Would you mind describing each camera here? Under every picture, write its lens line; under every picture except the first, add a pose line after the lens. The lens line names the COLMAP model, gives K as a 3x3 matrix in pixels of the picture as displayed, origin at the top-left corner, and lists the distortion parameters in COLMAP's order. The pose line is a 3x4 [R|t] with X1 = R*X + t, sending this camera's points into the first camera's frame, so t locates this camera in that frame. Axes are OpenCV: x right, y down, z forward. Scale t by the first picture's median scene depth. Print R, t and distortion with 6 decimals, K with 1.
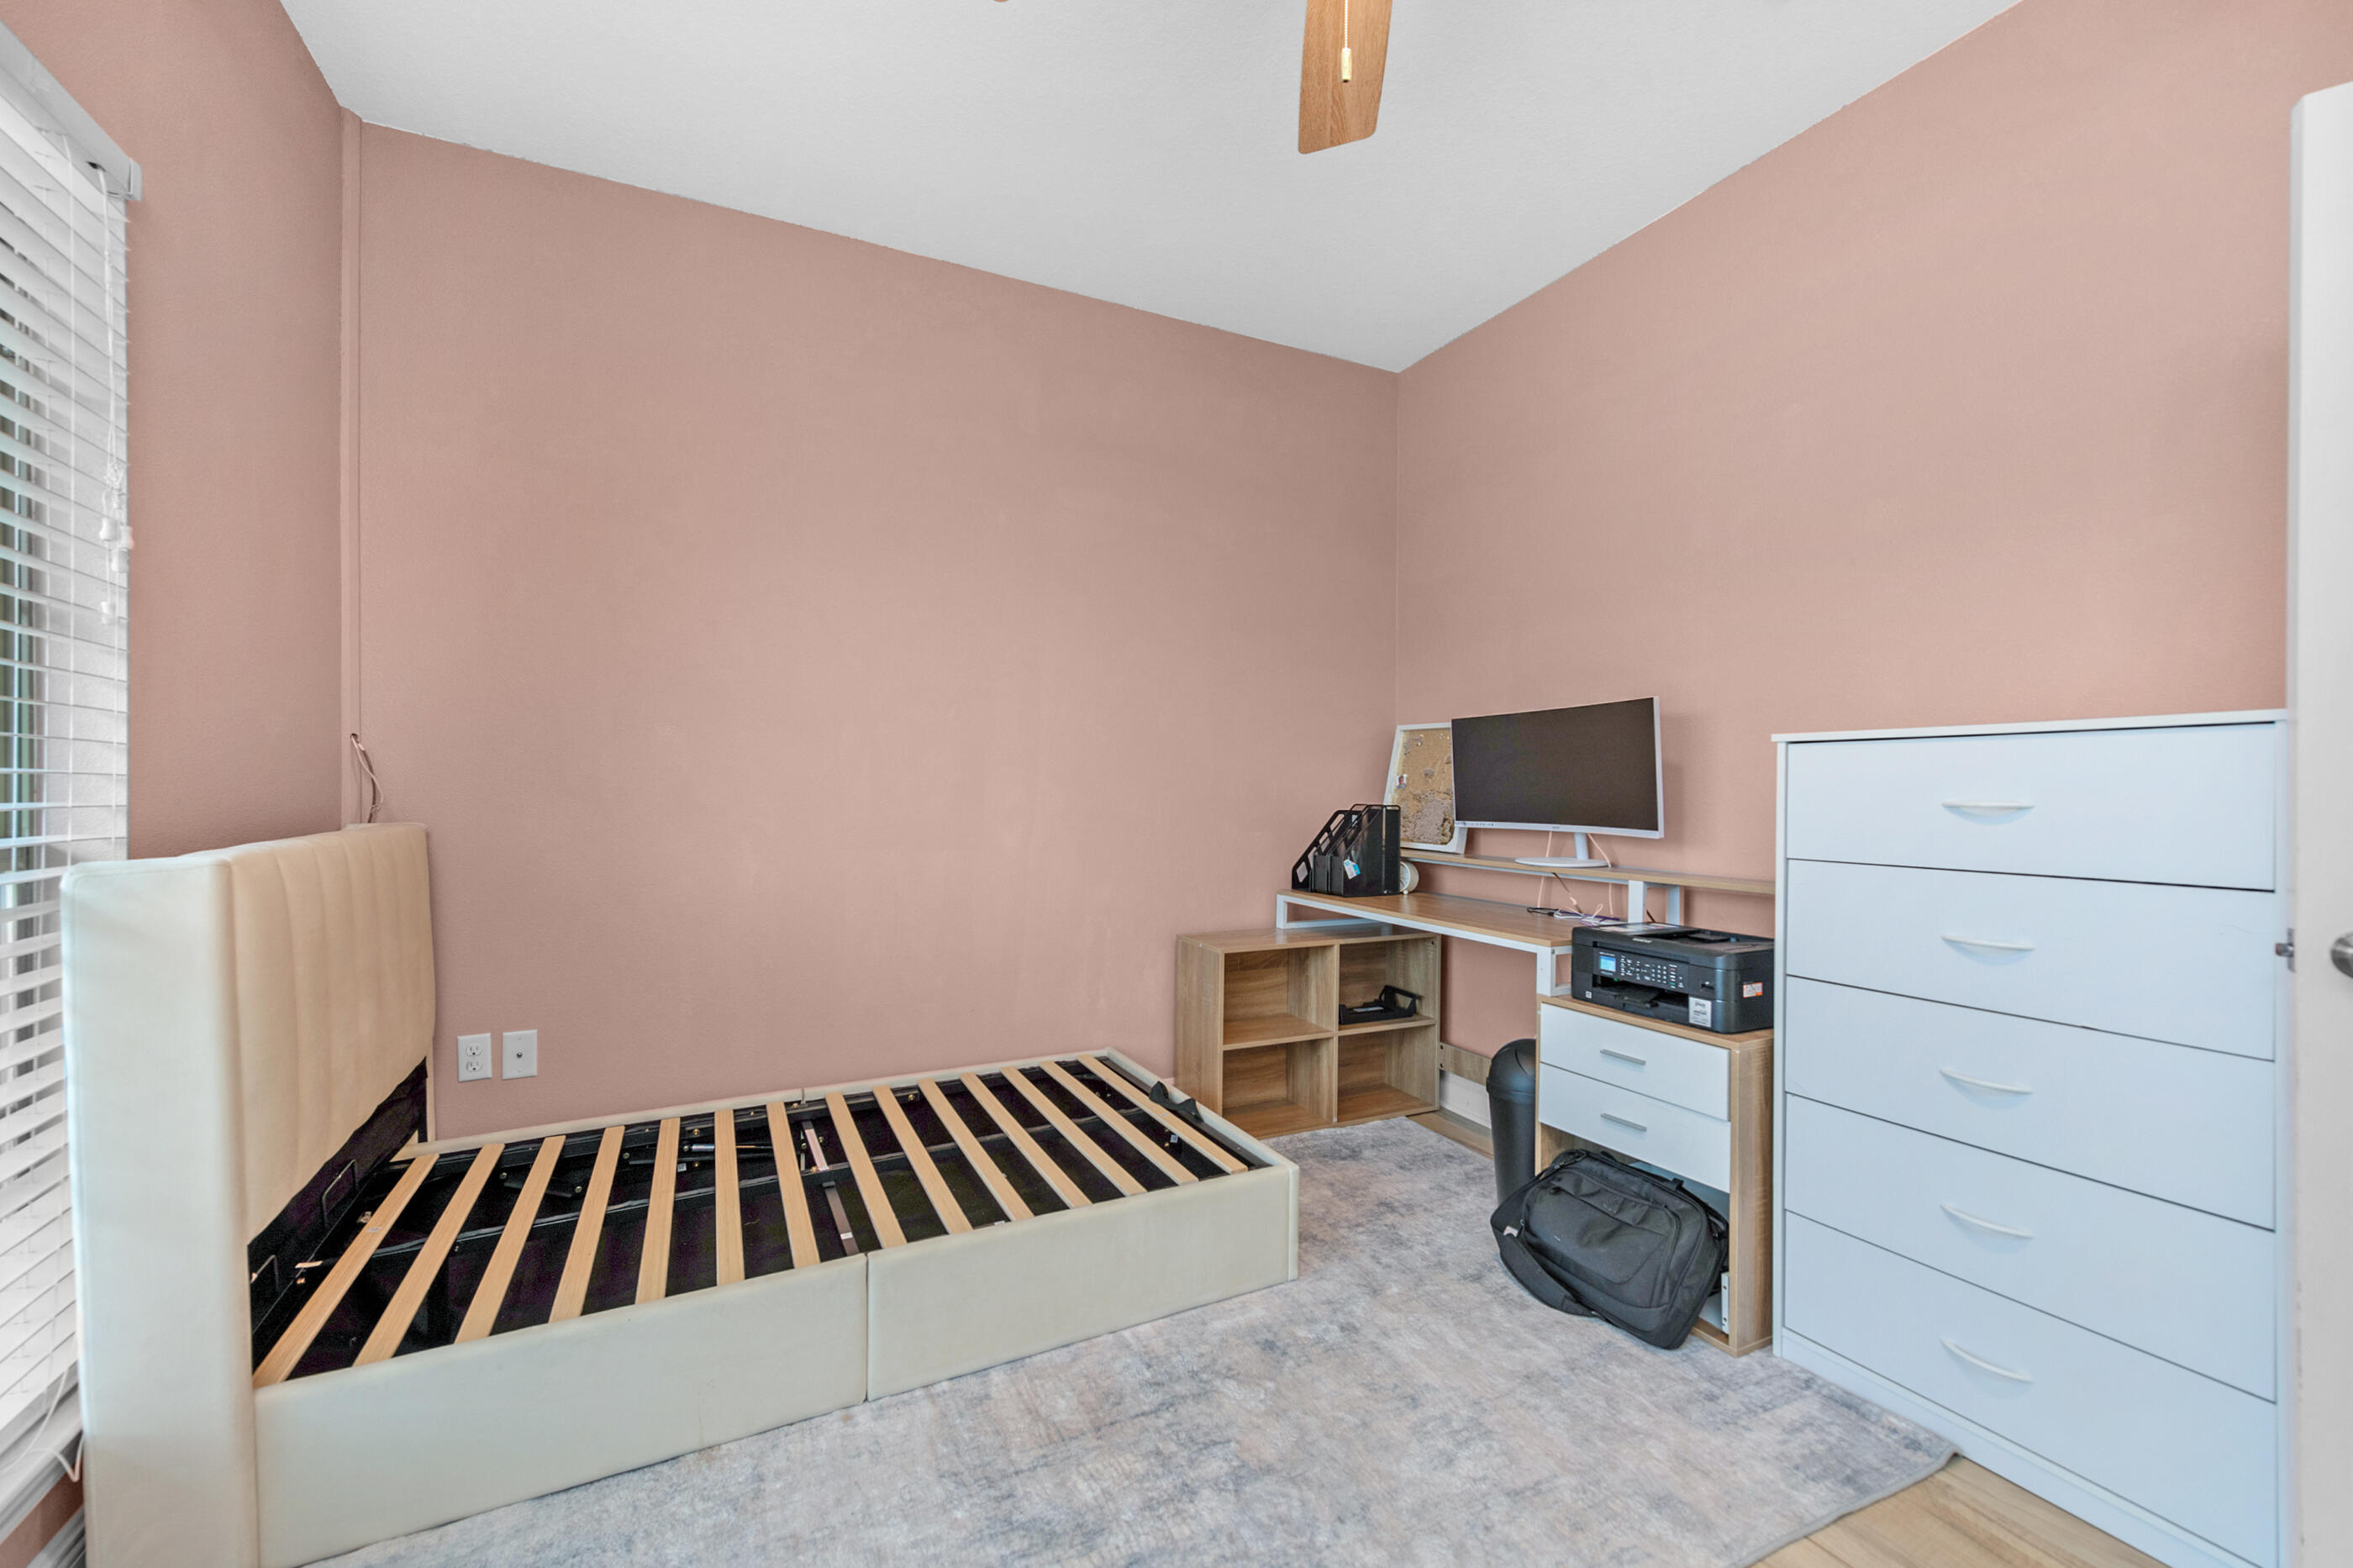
lens RADIAL K [[931.1, 0, 1176.7], [0, 931.1, 791.5], [0, 0, 1]] dist [0.000314, 0.000012]
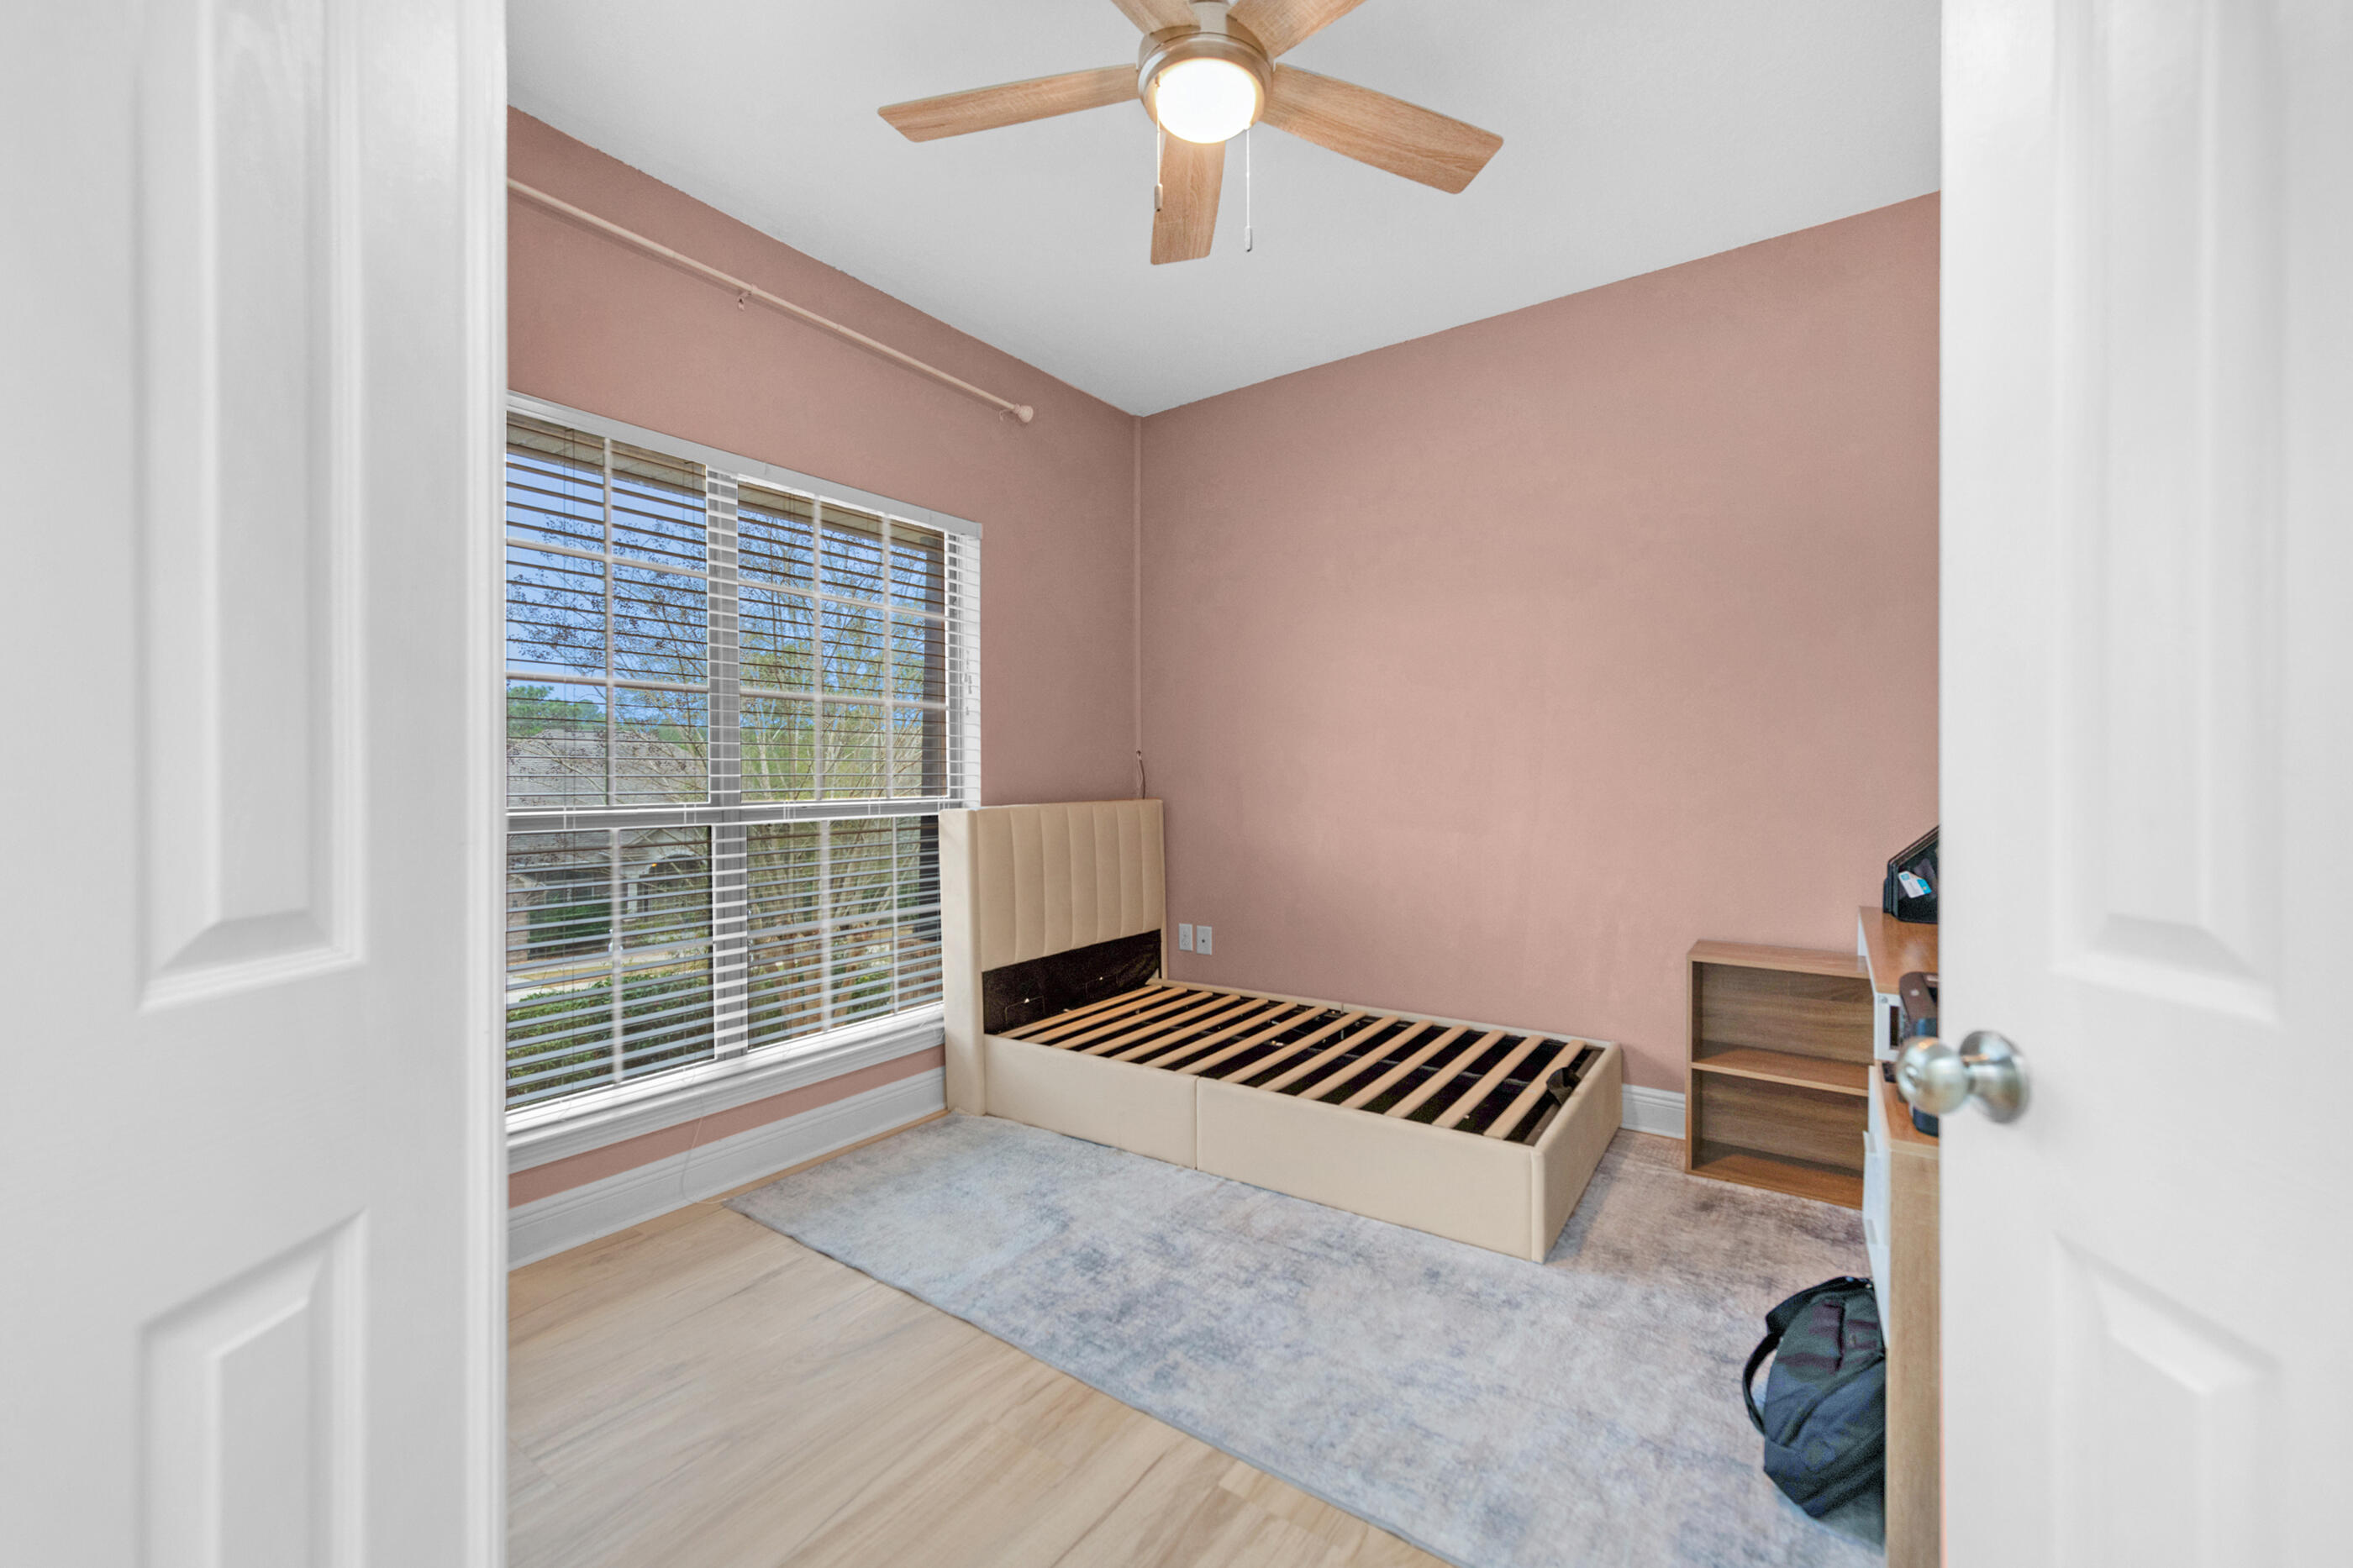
lens RADIAL K [[962.4, 0, 1176.5], [0, 962.4, 784.0], [0, 0, 1]] dist [0.001267, -0.000010]
pose [[0.484789, 0.003980, -0.874622, 0.950023], [-0.001346, 0.999992, 0.003804, -0.002083], [0.874630, -0.000667, 0.484791, 0.162367]]
